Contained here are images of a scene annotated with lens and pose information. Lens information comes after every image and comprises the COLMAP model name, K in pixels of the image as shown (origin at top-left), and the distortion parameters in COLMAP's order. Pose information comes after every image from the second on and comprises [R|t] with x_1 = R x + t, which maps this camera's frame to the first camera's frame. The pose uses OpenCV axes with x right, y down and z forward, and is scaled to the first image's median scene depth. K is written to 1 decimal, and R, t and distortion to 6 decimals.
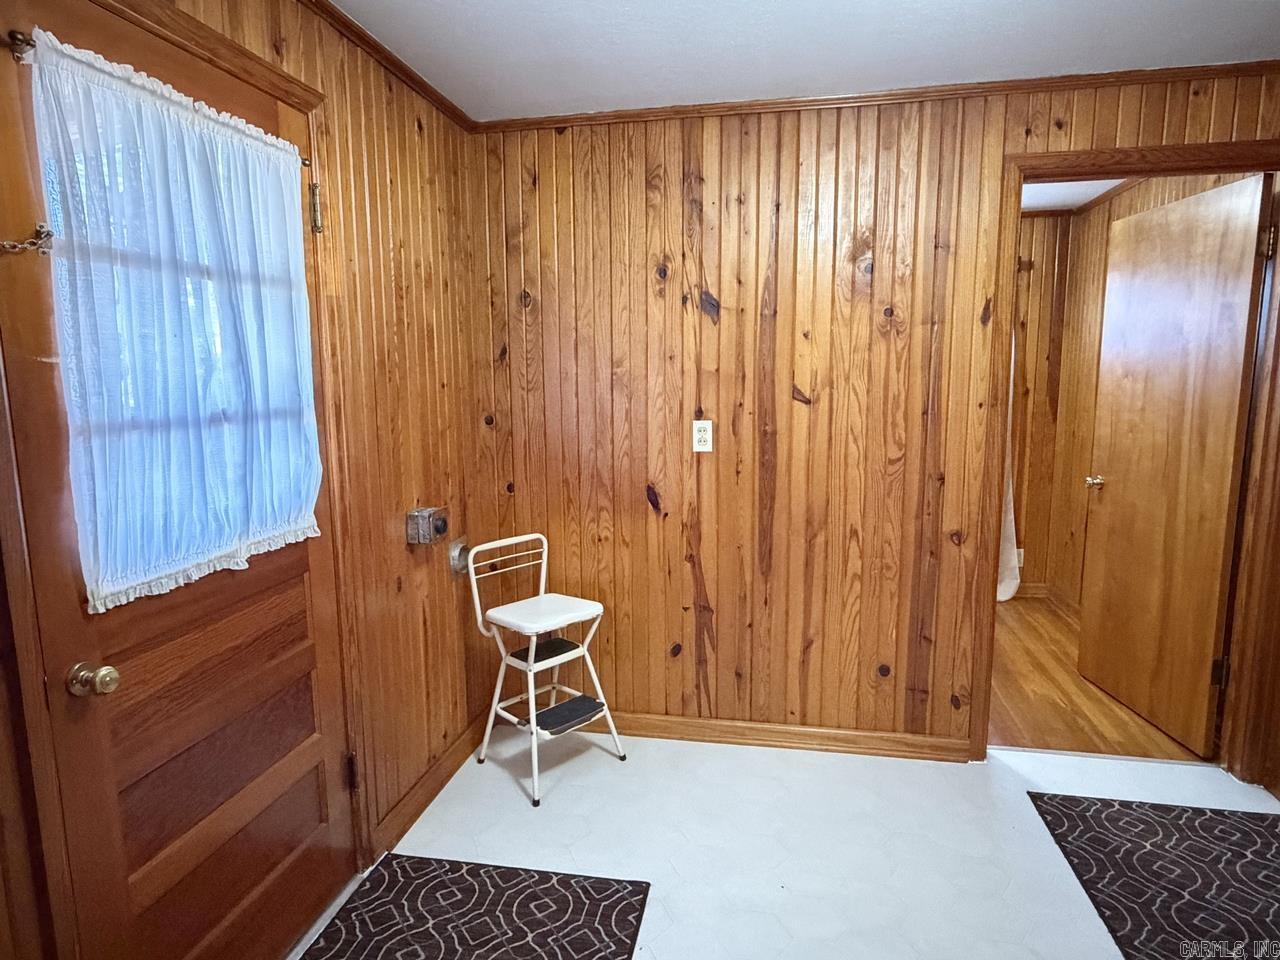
lens RADIAL K [[748.9, 0, 636.5], [0, 748.9, 481.5], [0, 0, 1]] dist [-0.003529, 0.000938]
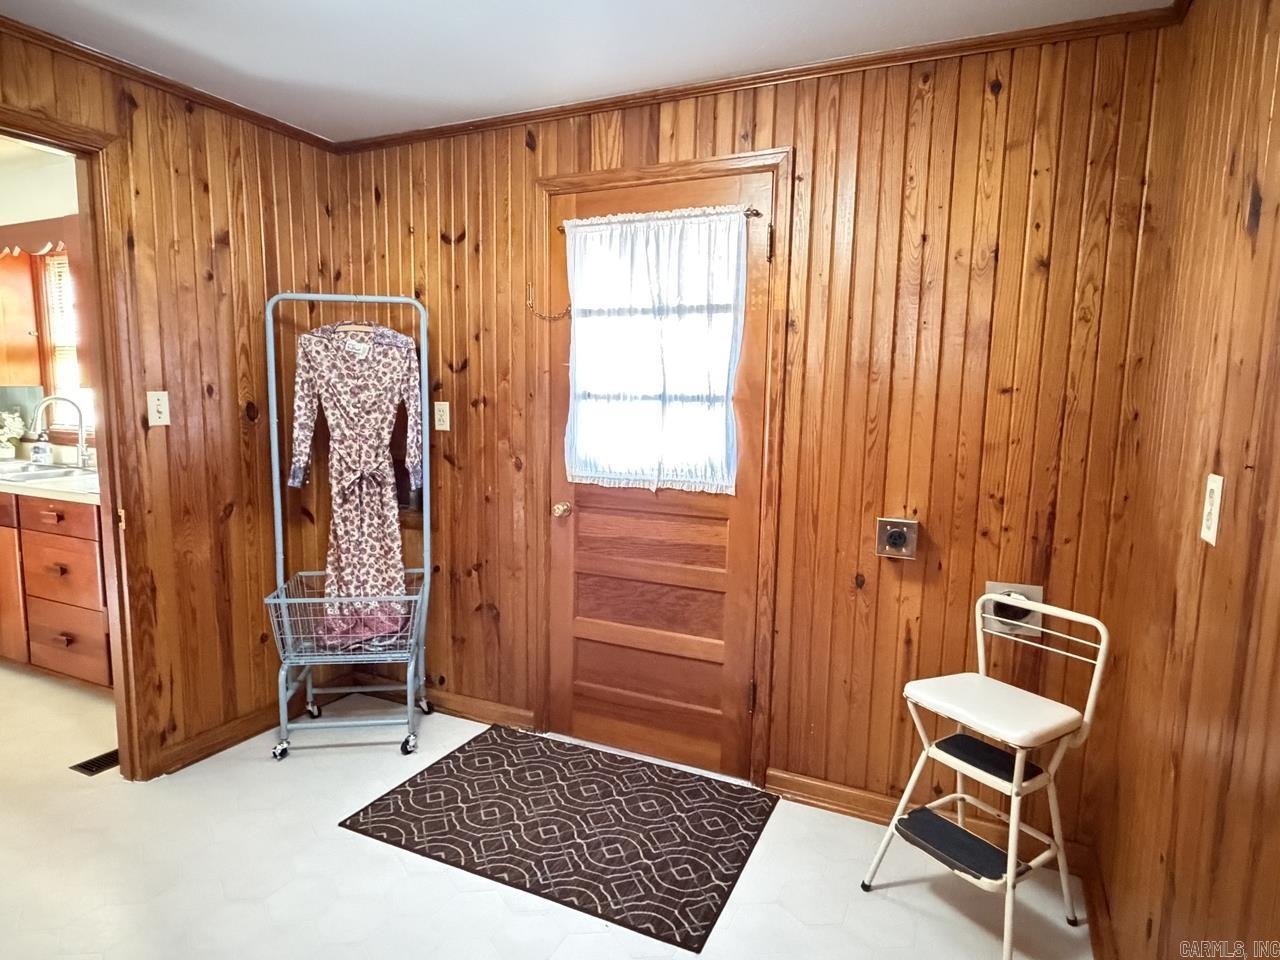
lens RADIAL K [[748.9, 0, 635.8], [0, 748.9, 481.7], [0, 0, 1]] dist [-0.003529, 0.000938]
pose [[-0.244751, 0.126699, -0.961272, 0.862886], [-0.154201, 0.973721, 0.167601, -0.141977], [0.957245, 0.189250, -0.218782, 1.090062]]
